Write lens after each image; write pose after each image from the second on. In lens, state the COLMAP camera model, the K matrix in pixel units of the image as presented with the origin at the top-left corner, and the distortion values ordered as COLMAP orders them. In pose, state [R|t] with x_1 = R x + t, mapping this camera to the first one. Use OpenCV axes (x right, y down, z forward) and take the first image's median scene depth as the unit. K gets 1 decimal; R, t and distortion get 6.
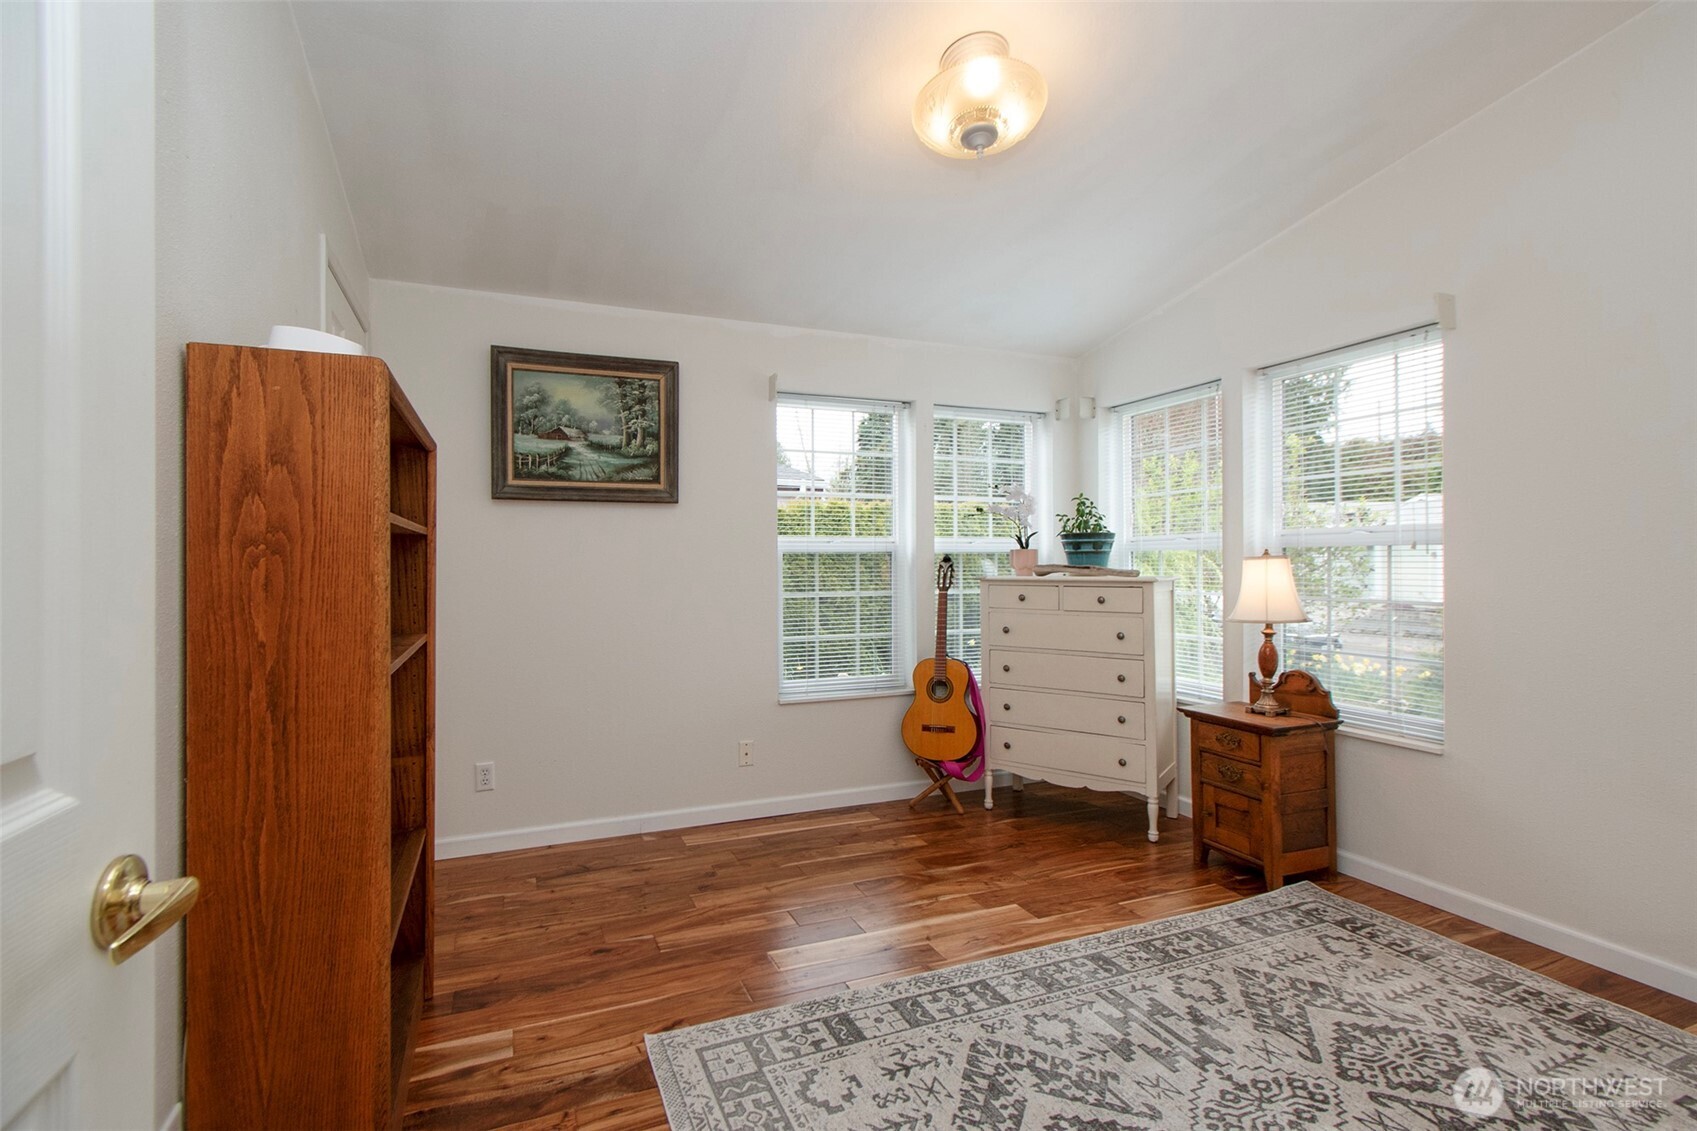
lens RADIAL K [[771.1, 0, 826.3], [0, 771.1, 570.1], [0, 0, 1]] dist [-0.001505, 0.000015]
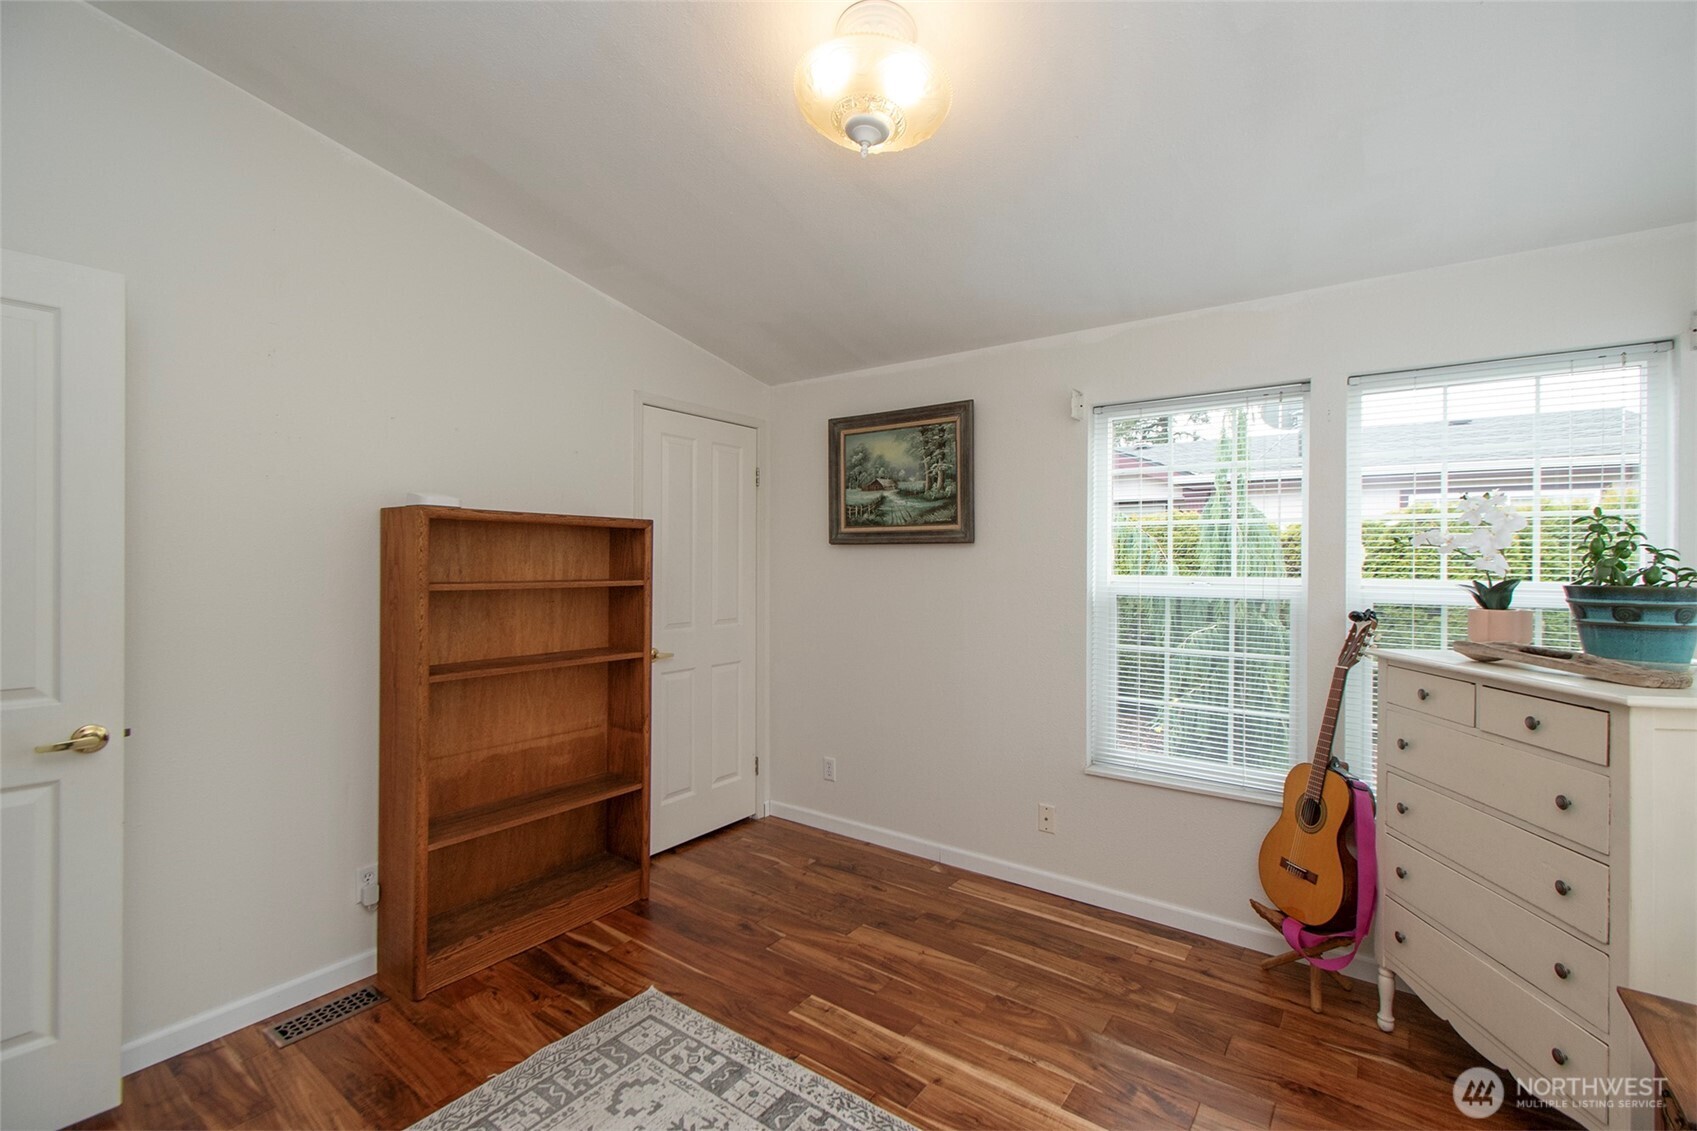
lens RADIAL K [[771.1, 0, 826.3], [0, 771.1, 570.1], [0, 0, 1]] dist [-0.001505, 0.000015]
pose [[0.503298, 0.020587, -0.863868, 0.588707], [-0.019555, 0.999731, 0.012431, -0.062636], [0.863892, 0.010637, 0.503566, 0.355246]]
